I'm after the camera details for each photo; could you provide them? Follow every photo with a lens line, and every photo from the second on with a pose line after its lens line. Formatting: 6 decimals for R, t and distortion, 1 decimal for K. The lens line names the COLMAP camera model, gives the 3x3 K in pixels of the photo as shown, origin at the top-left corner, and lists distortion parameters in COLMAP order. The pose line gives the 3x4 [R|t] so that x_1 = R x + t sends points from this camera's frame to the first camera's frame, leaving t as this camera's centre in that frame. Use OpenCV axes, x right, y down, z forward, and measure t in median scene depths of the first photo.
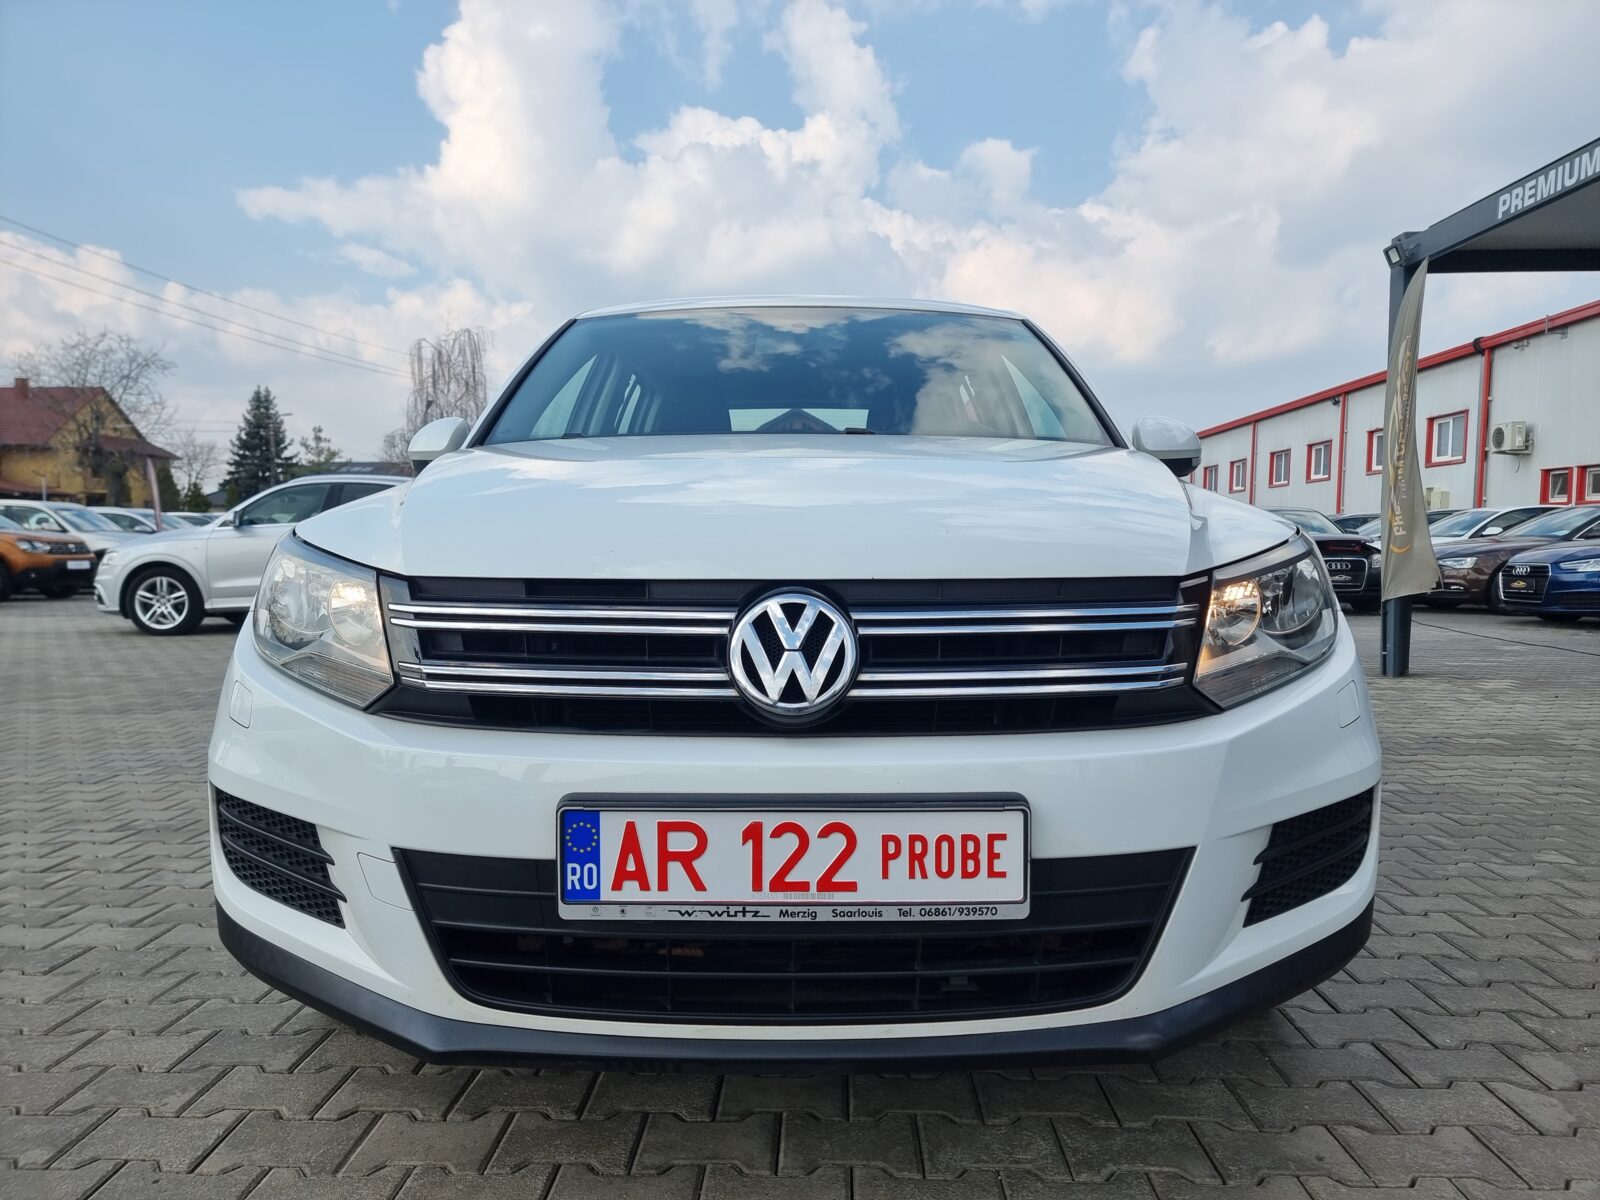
lens RADIAL K [[1124.9, 0, 800.0], [0, 1124.9, 600.0], [0, 0, 1]] dist [0.058170, -0.047190]
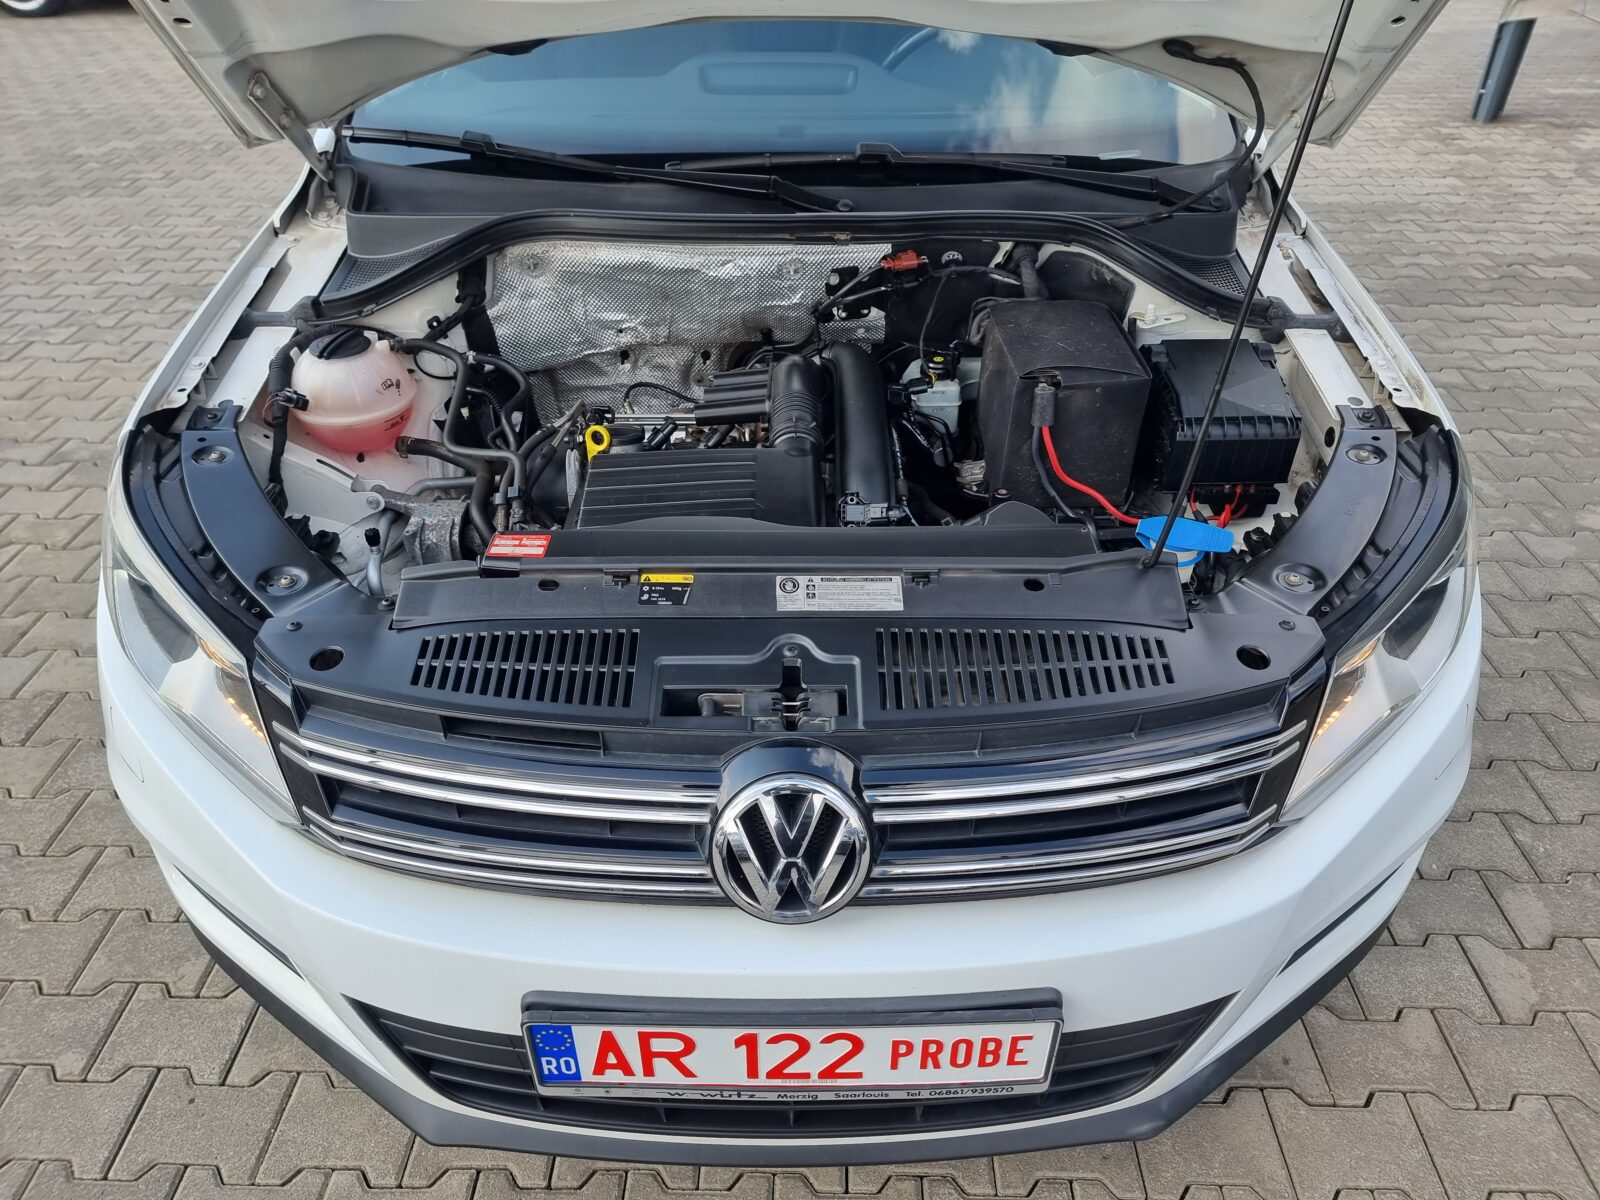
lens RADIAL K [[1119.1, 0, 794.1], [0, 1119.1, 583.4], [0, 0, 1]] dist [0.061749, -0.047848]
pose [[0.999988, -0.001599, 0.004605, -0.008006], [-0.001239, 0.830308, 0.557303, -0.580760], [-0.004715, -0.557302, 0.830296, 0.462622]]
